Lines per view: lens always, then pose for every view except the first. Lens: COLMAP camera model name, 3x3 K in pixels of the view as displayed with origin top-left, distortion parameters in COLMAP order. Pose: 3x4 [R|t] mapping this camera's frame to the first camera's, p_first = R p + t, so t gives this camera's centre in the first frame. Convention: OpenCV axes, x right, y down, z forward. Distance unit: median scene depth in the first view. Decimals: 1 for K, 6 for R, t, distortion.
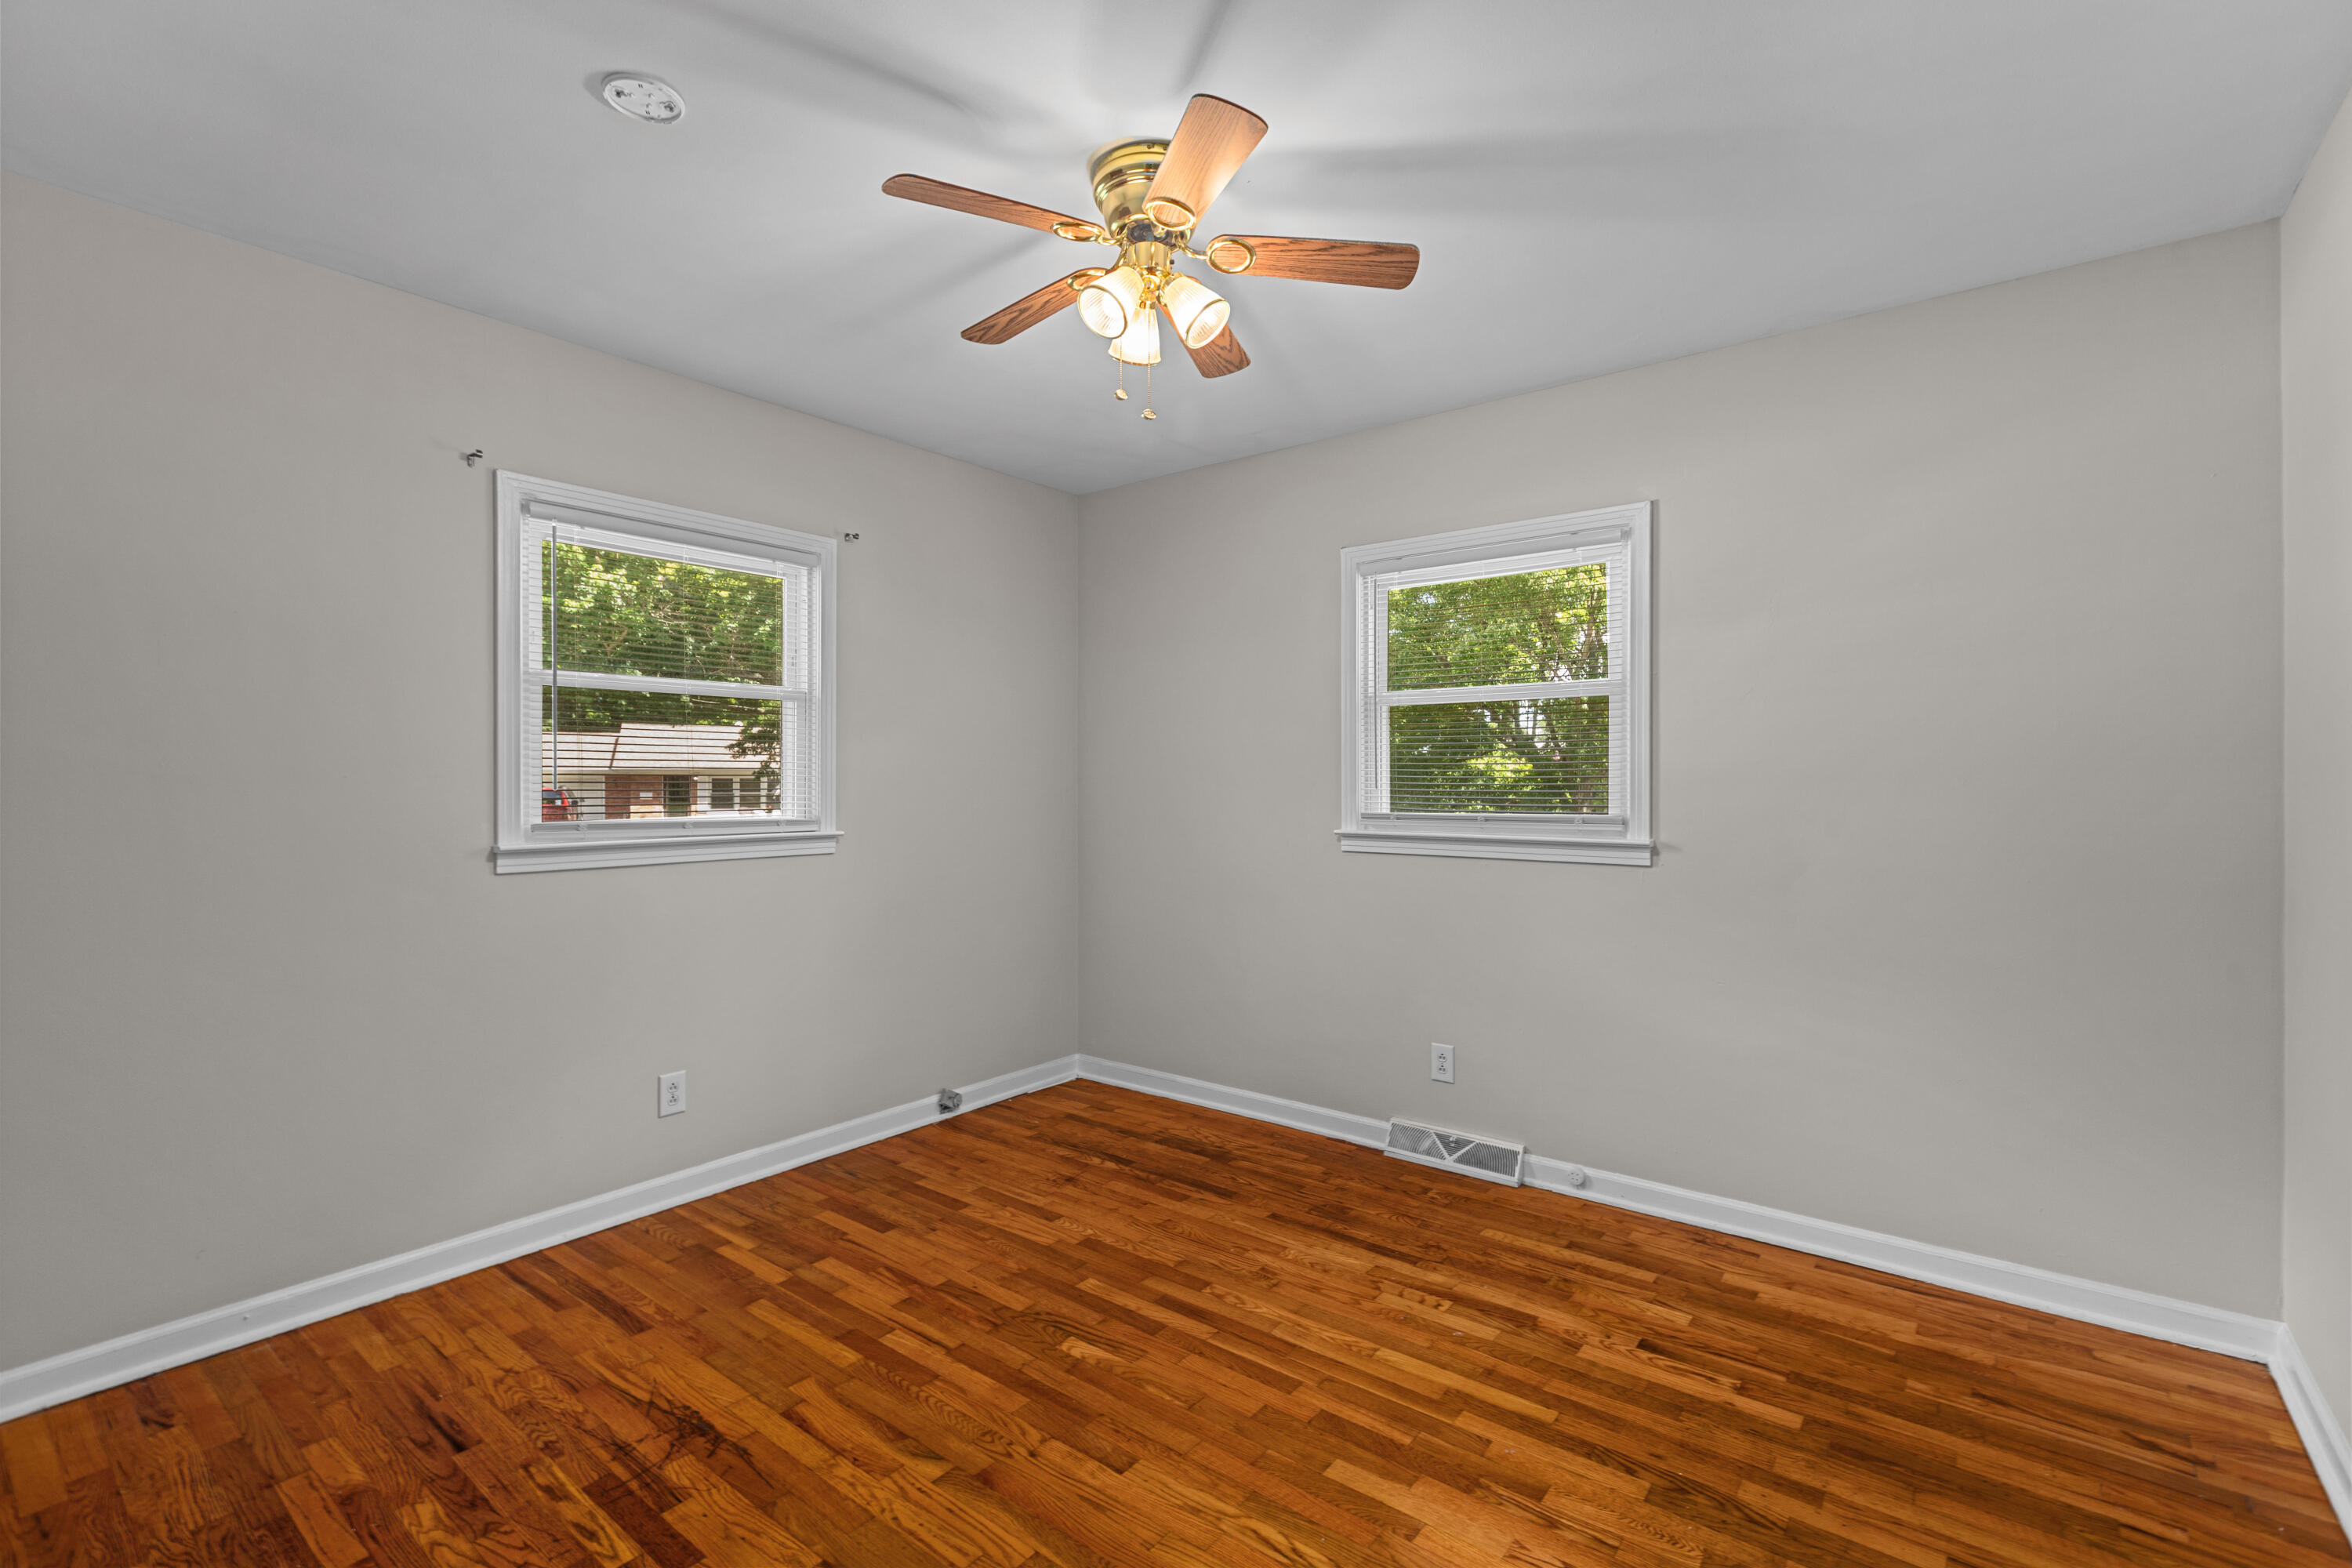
lens RADIAL K [[1064.5, 0, 1159.0], [0, 1064.5, 791.7], [0, 0, 1]] dist [0.003255, -0.000209]
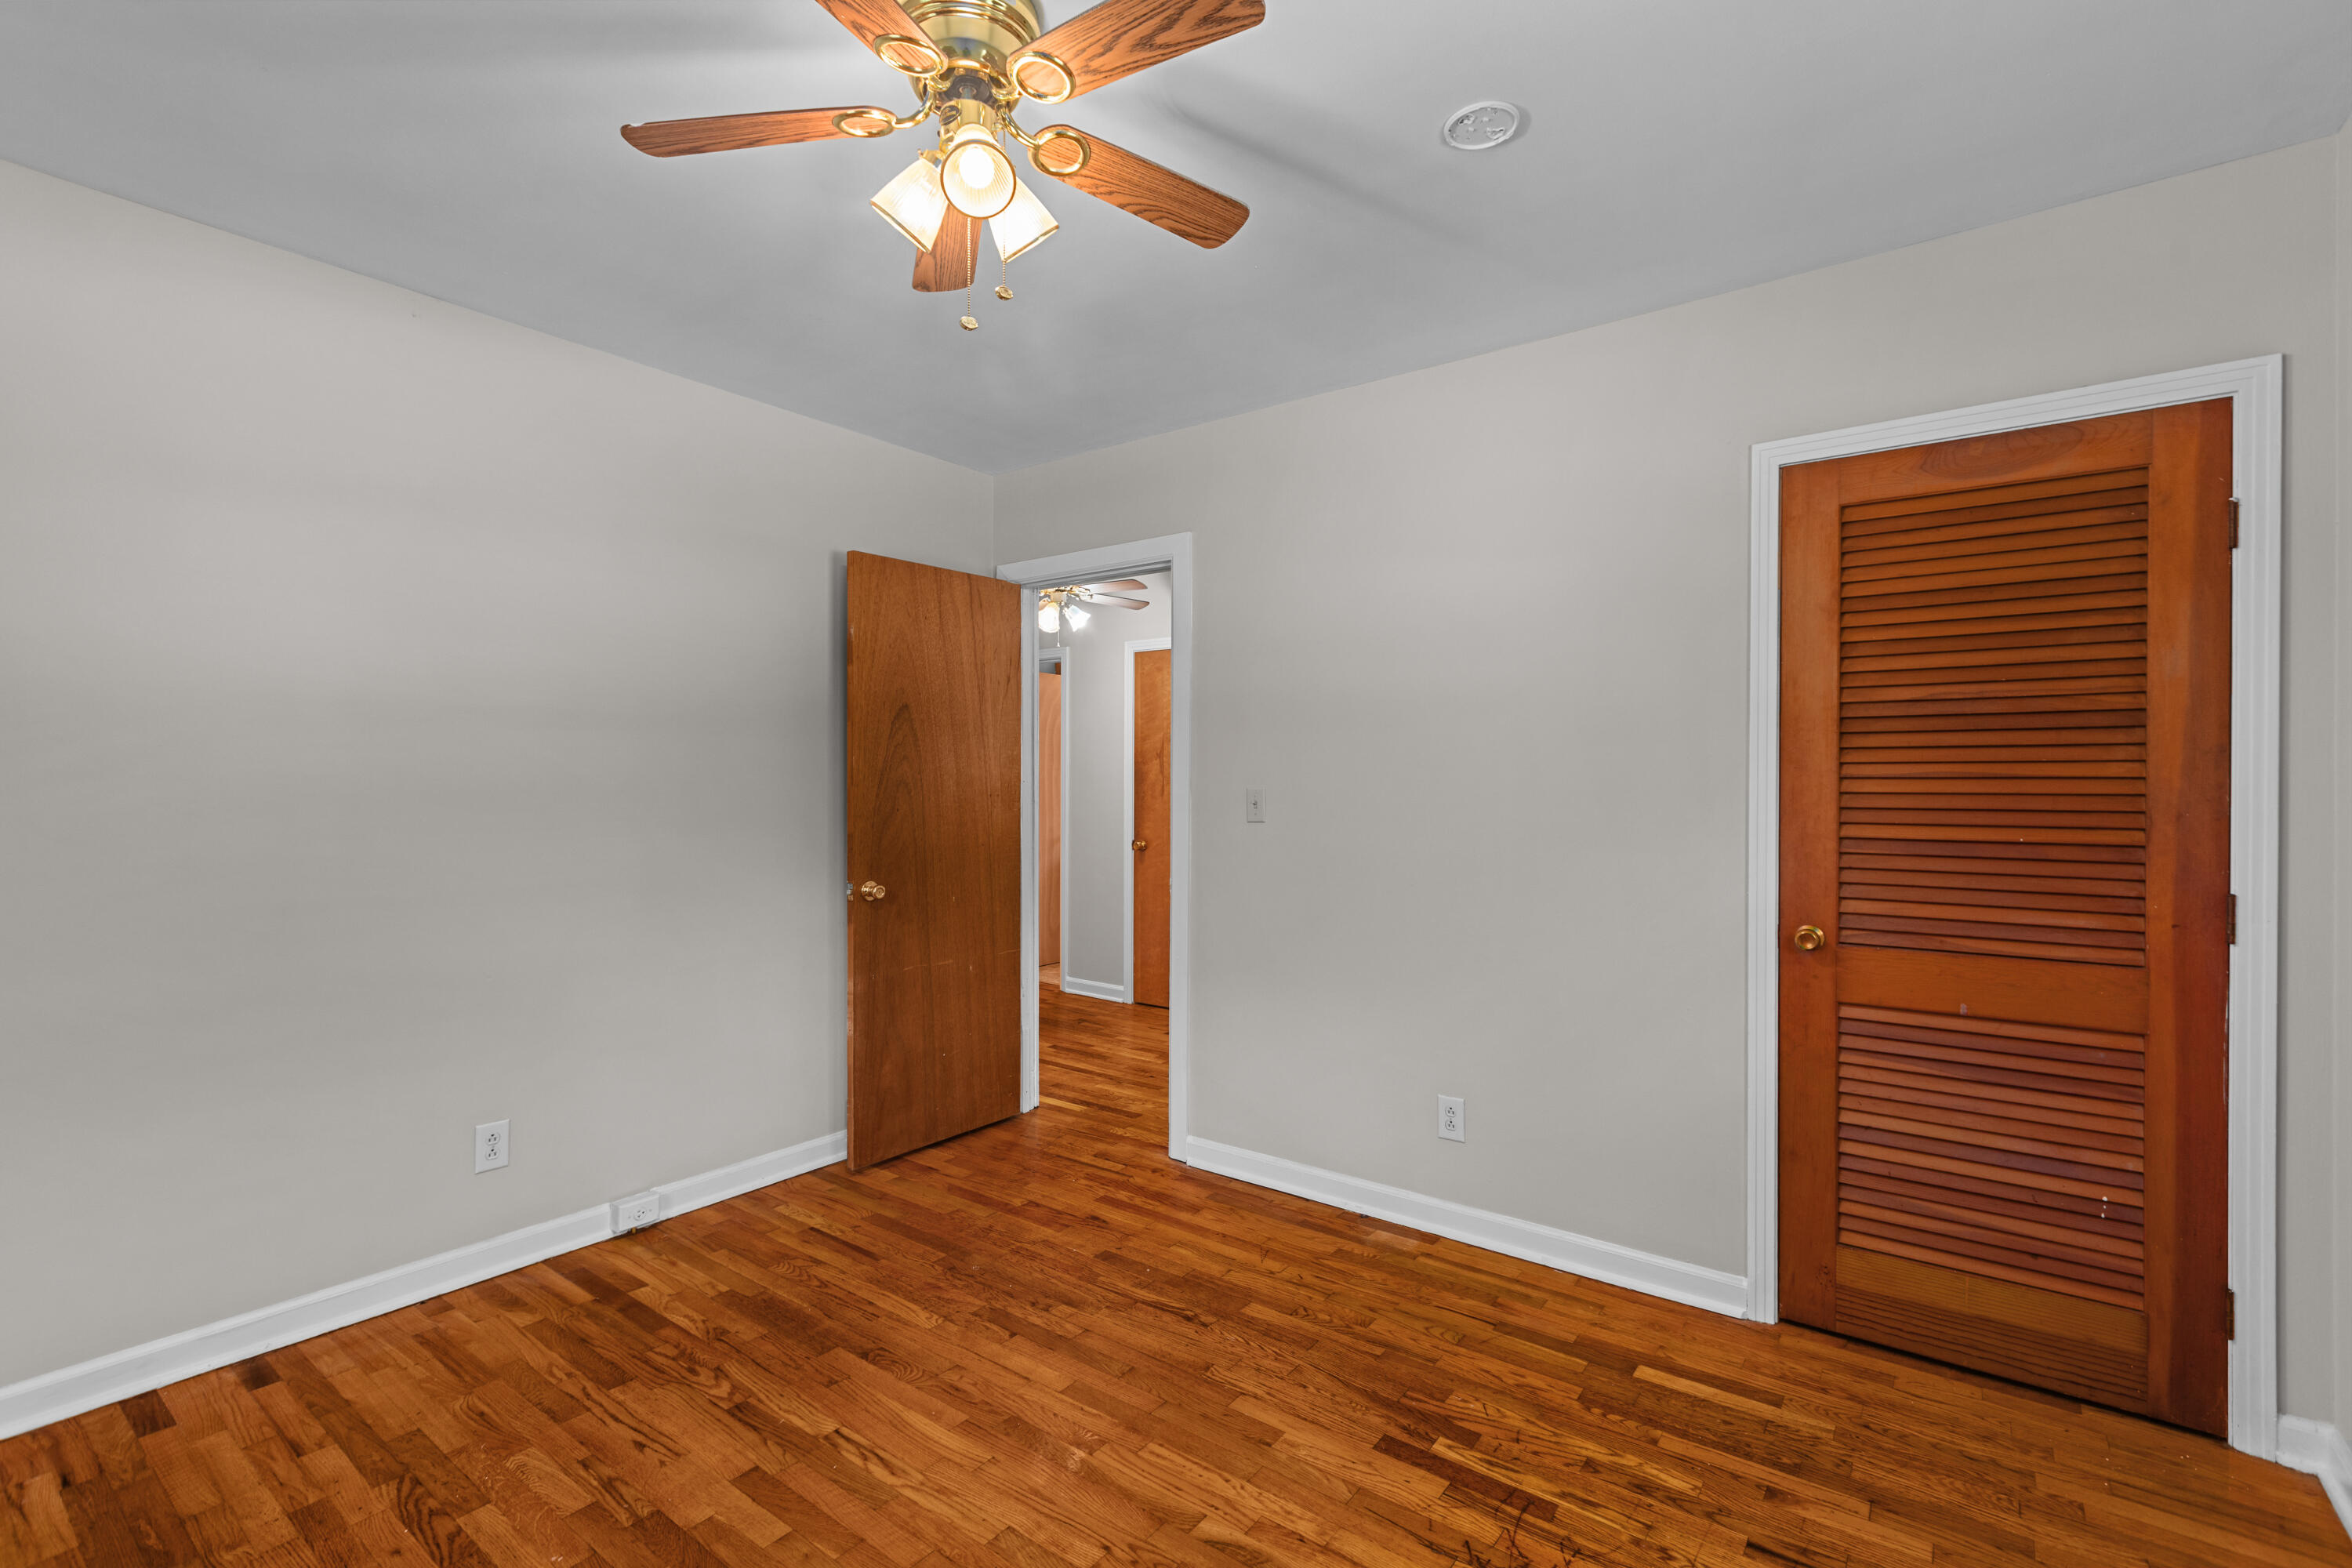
lens RADIAL K [[1064.5, 0, 1170.4], [0, 1064.5, 776.5], [0, 0, 1]] dist [0.003255, -0.000209]
pose [[-0.999551, -0.002517, -0.029849, -0.095855], [-0.002618, 0.999991, 0.003362, -0.015869], [0.029841, 0.003439, -0.999549, 1.256778]]
